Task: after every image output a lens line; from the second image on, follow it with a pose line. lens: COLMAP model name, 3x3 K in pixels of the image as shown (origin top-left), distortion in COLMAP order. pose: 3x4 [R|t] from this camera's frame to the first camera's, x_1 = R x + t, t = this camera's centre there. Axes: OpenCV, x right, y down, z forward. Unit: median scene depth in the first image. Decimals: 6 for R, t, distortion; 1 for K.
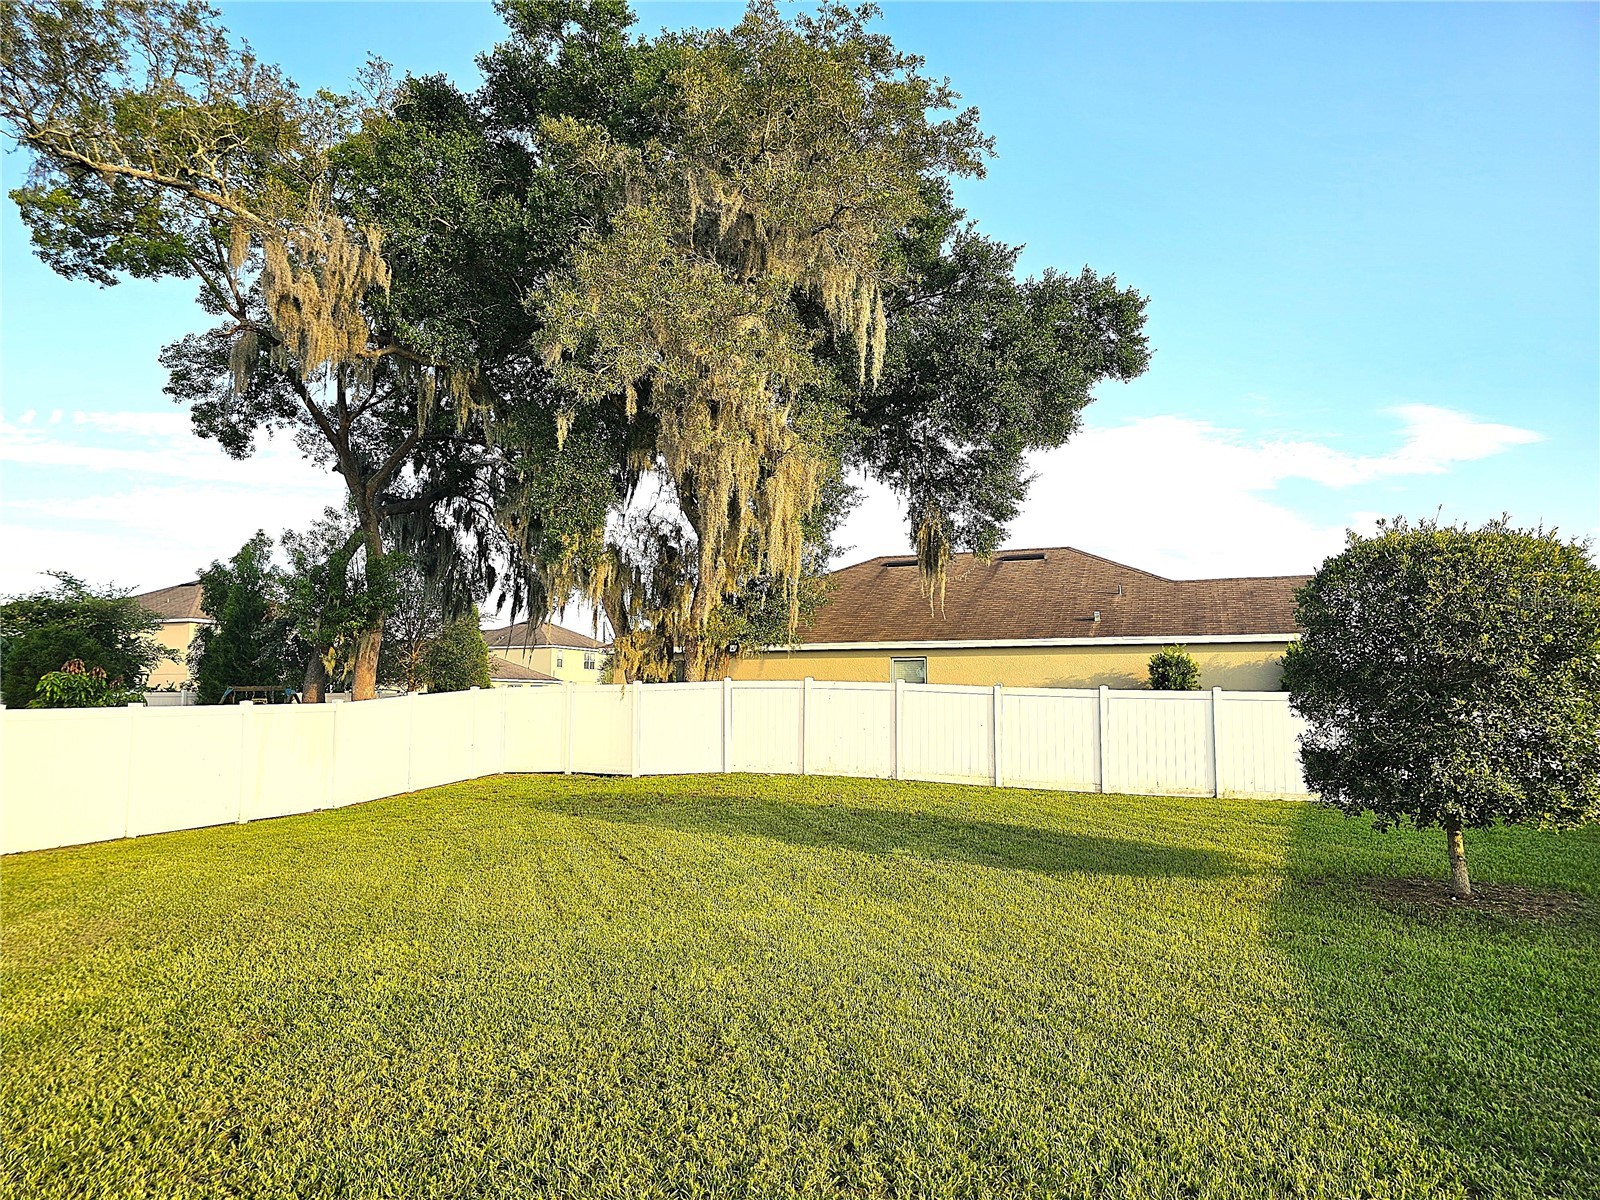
lens RADIAL K [[1054.6, 0, 800.0], [0, 1054.6, 600.0], [0, 0, 1]] dist [0.040440, -0.000413]
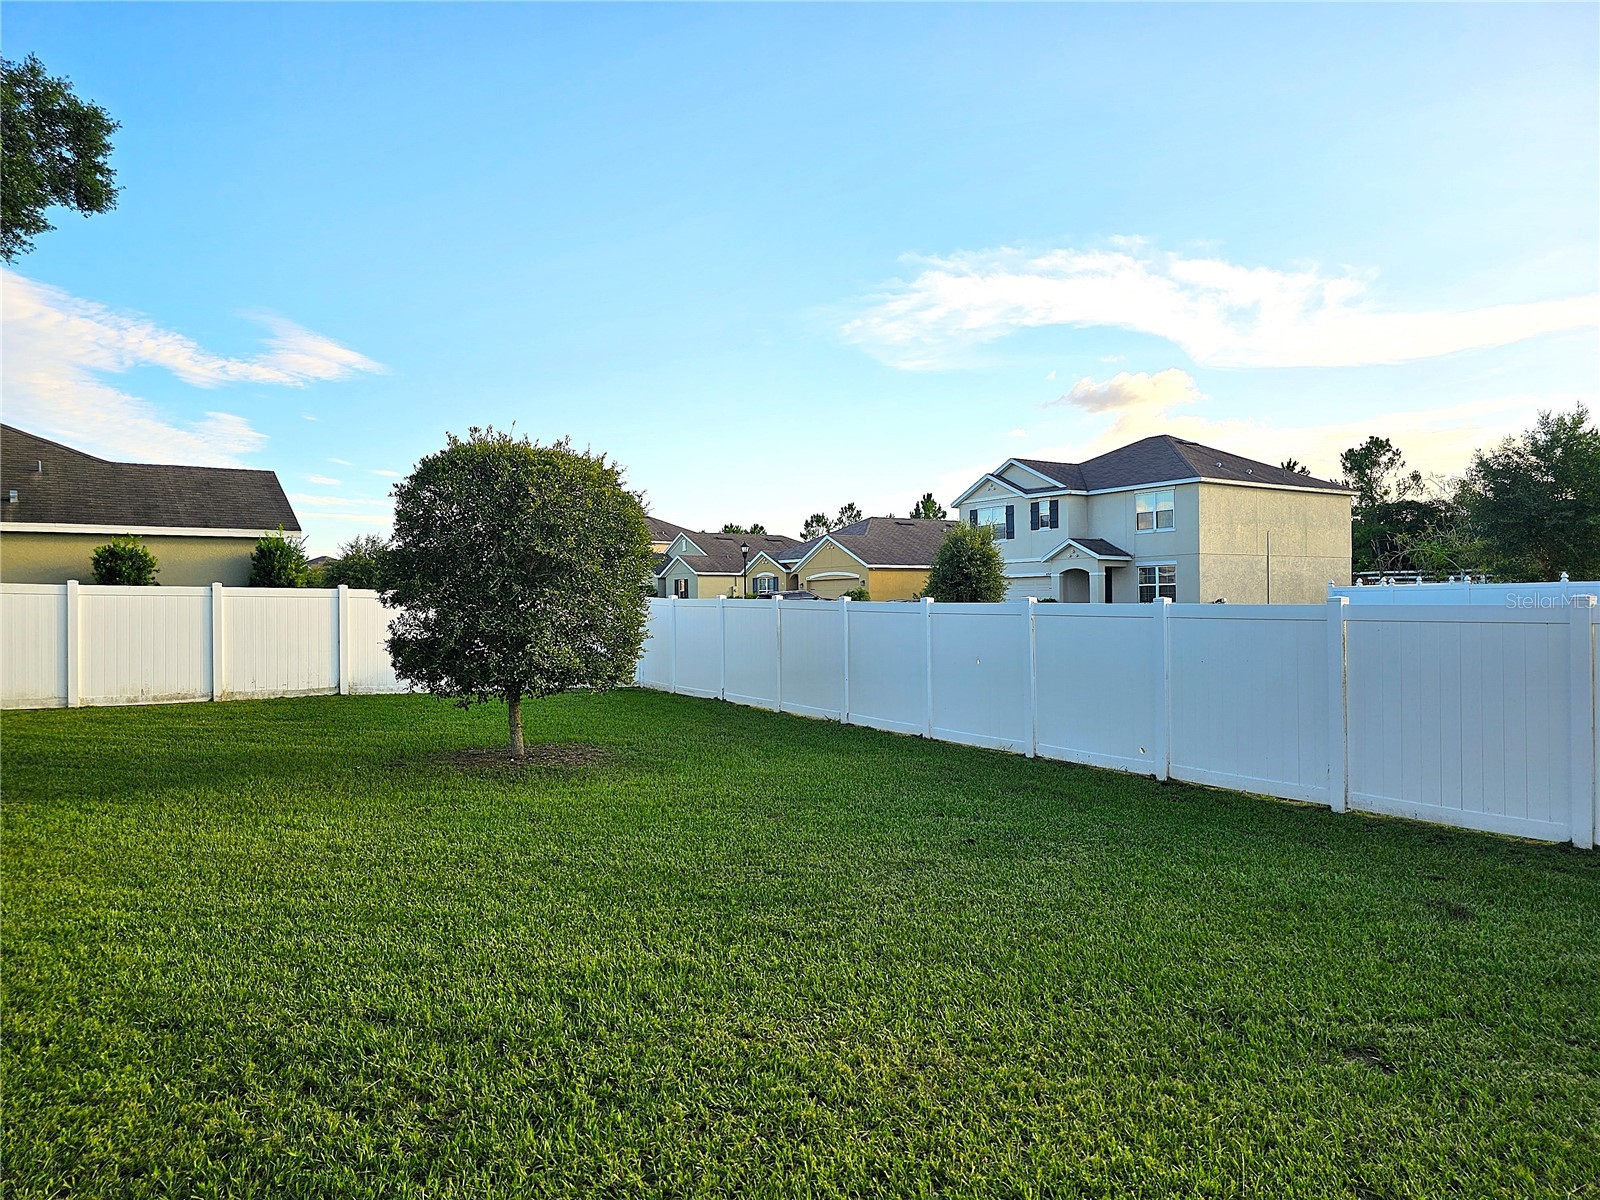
lens RADIAL K [[1090.5, 0, 800.0], [0, 1090.5, 600.0], [0, 0, 1]] dist [-0.006231, -0.003724]
pose [[0.552340, 0.001321, 0.833618, -0.120694], [-0.076198, 0.995892, 0.048910, 0.012552], [-0.830129, -0.090535, 0.550172, 0.057354]]
